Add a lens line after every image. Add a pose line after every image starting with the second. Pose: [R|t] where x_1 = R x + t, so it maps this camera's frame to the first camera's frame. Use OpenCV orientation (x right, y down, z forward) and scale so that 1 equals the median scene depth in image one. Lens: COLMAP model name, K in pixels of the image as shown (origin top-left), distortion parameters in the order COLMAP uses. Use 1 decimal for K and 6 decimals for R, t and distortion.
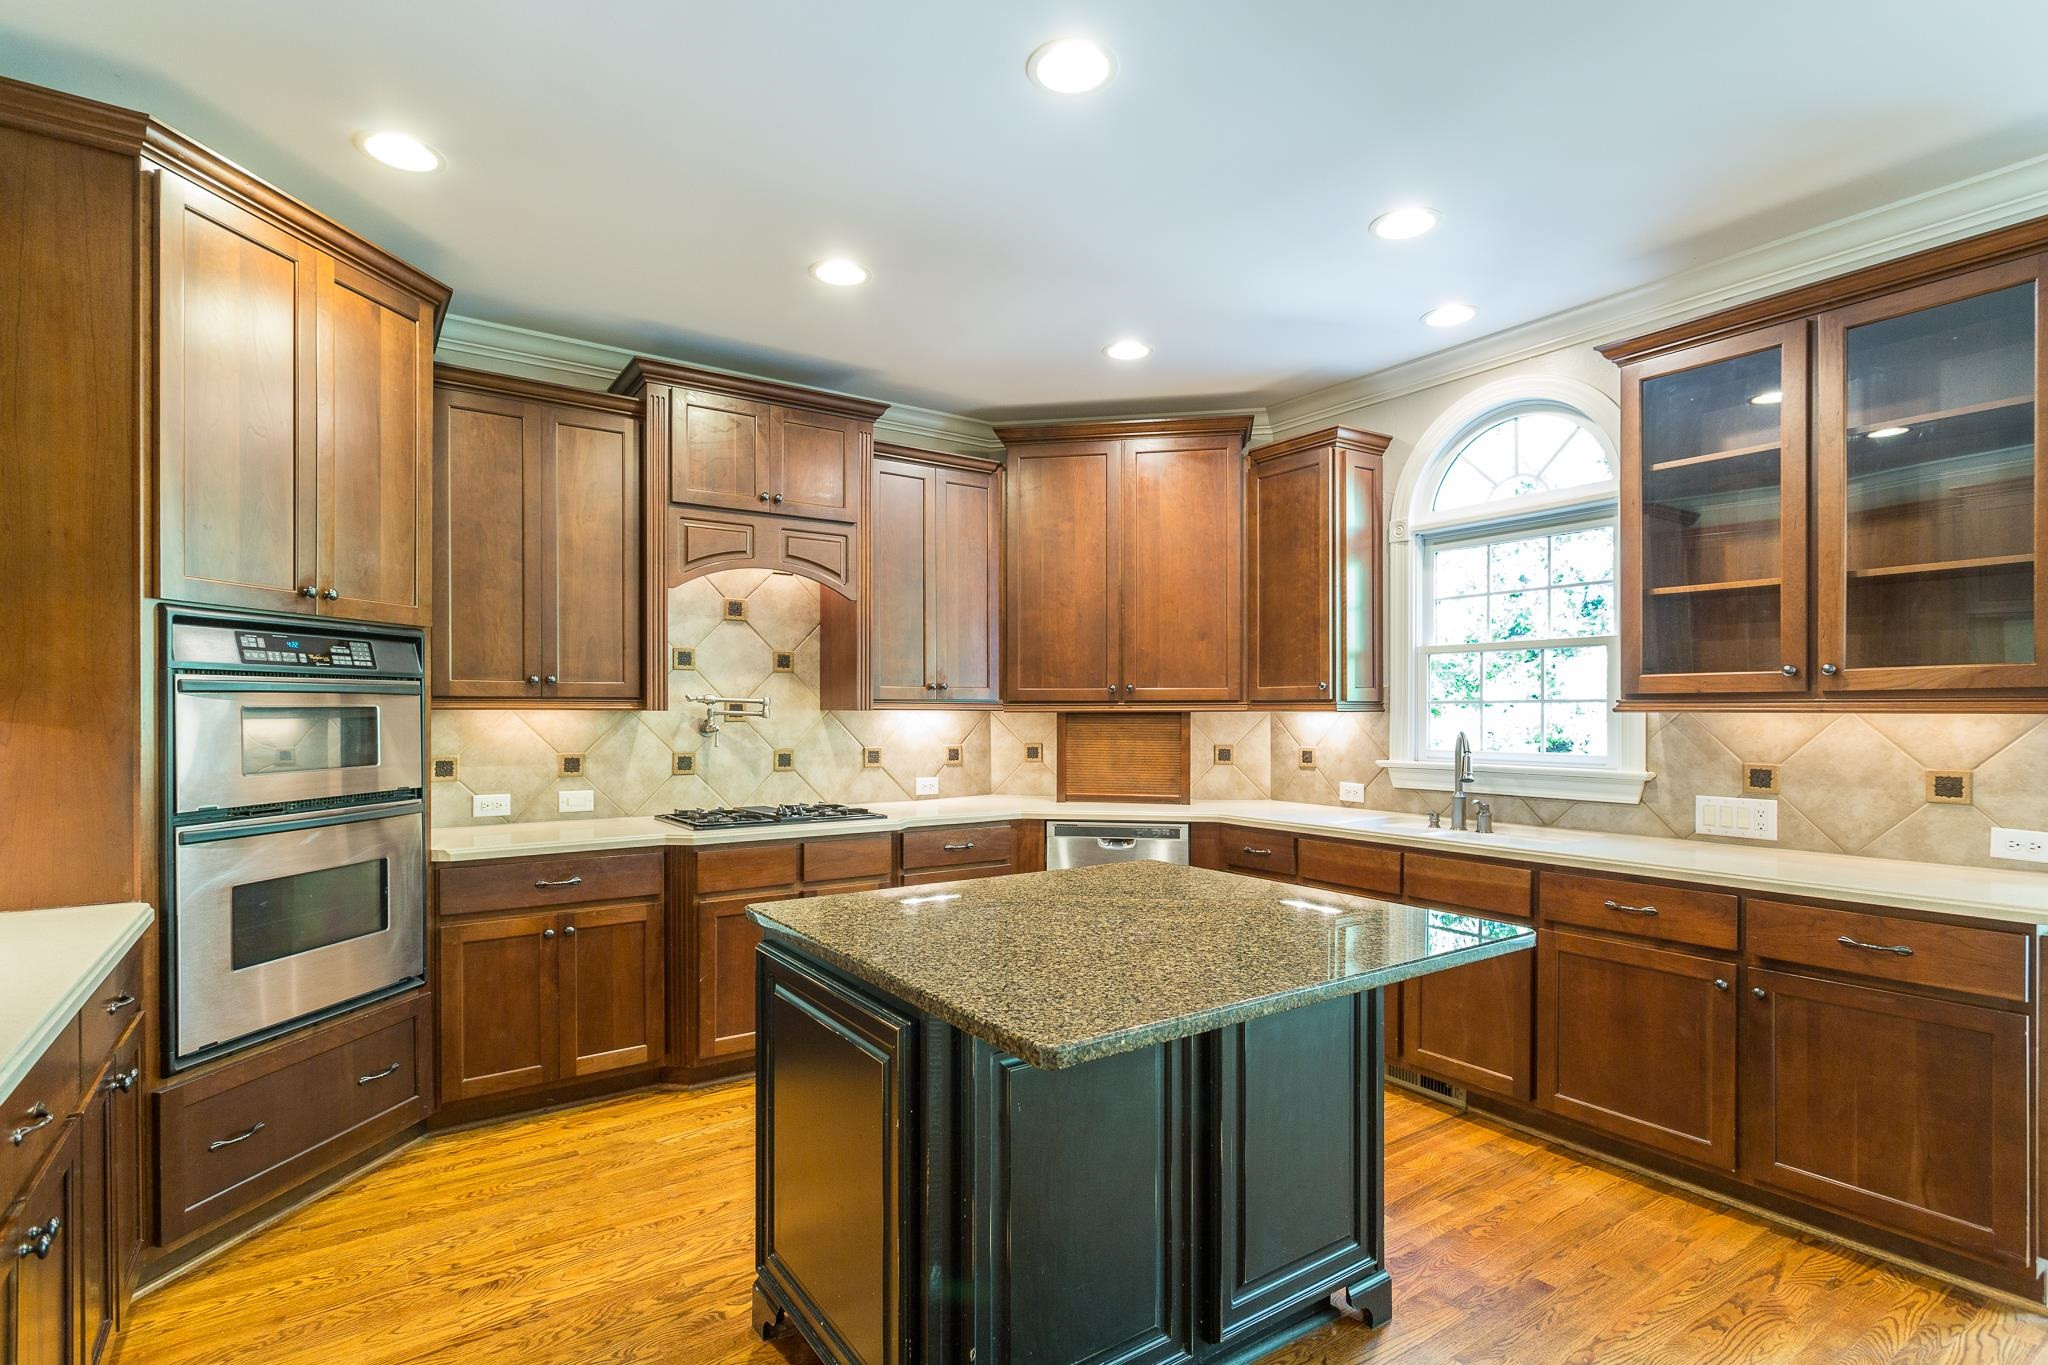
lens RADIAL K [[991.4, 0, 1013.4], [0, 991.4, 713.1], [0, 0, 1]] dist [0.000293, 0.000001]
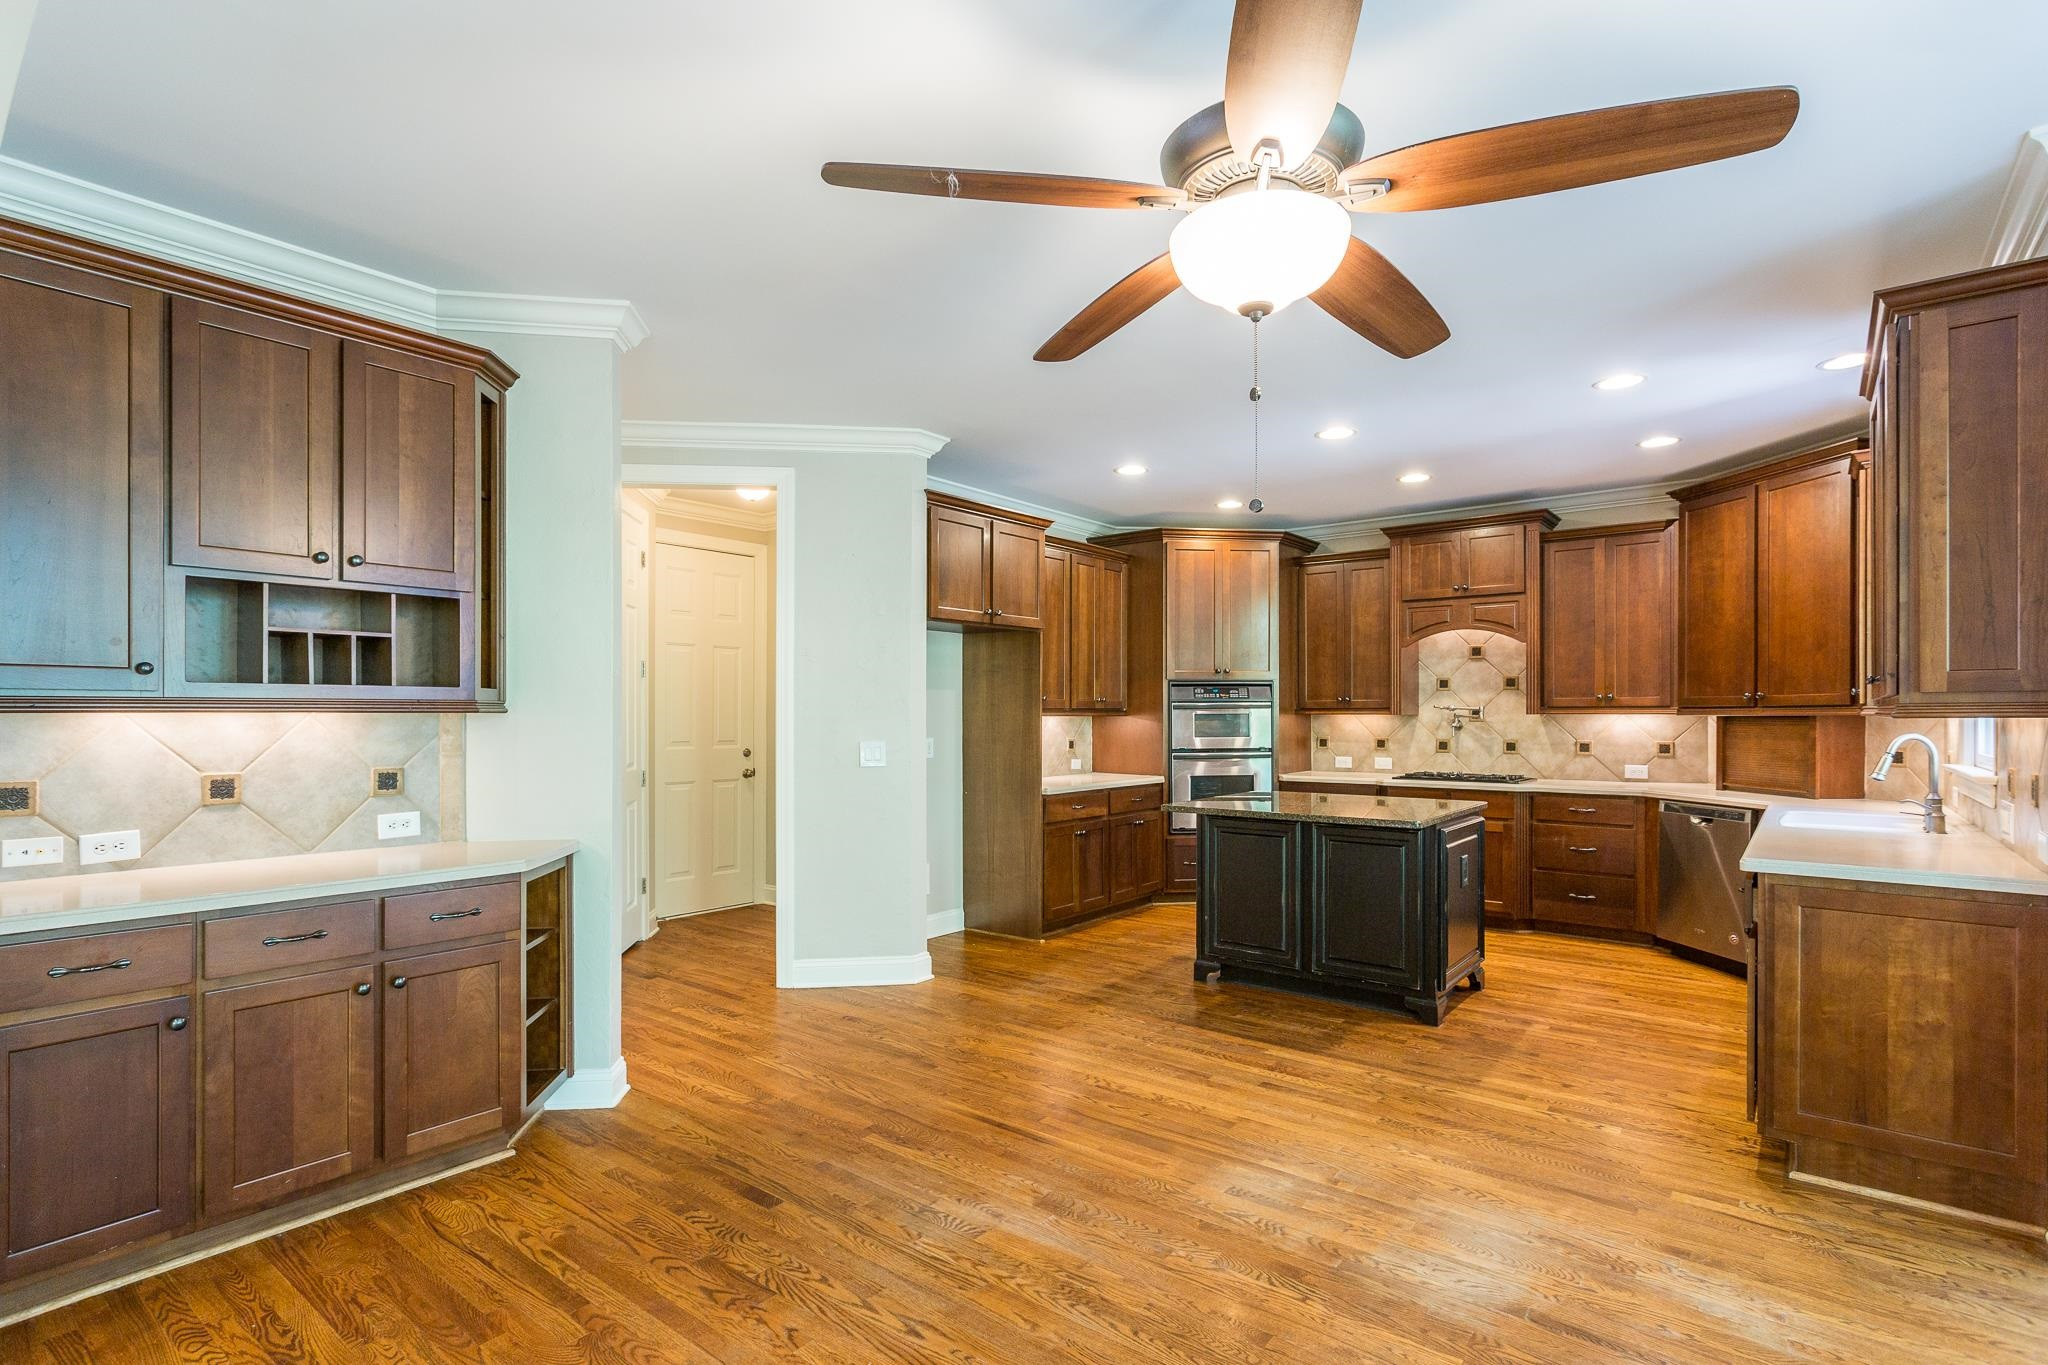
lens RADIAL K [[991.4, 0, 1024.0], [0, 991.4, 714.6], [0, 0, 1]] dist [0.000293, 0.000001]
pose [[0.300987, -0.000552, -0.953628, 1.039178], [0.000657, 1.000000, -0.000371, -0.002350], [0.953628, -0.000515, 0.300987, -0.189776]]
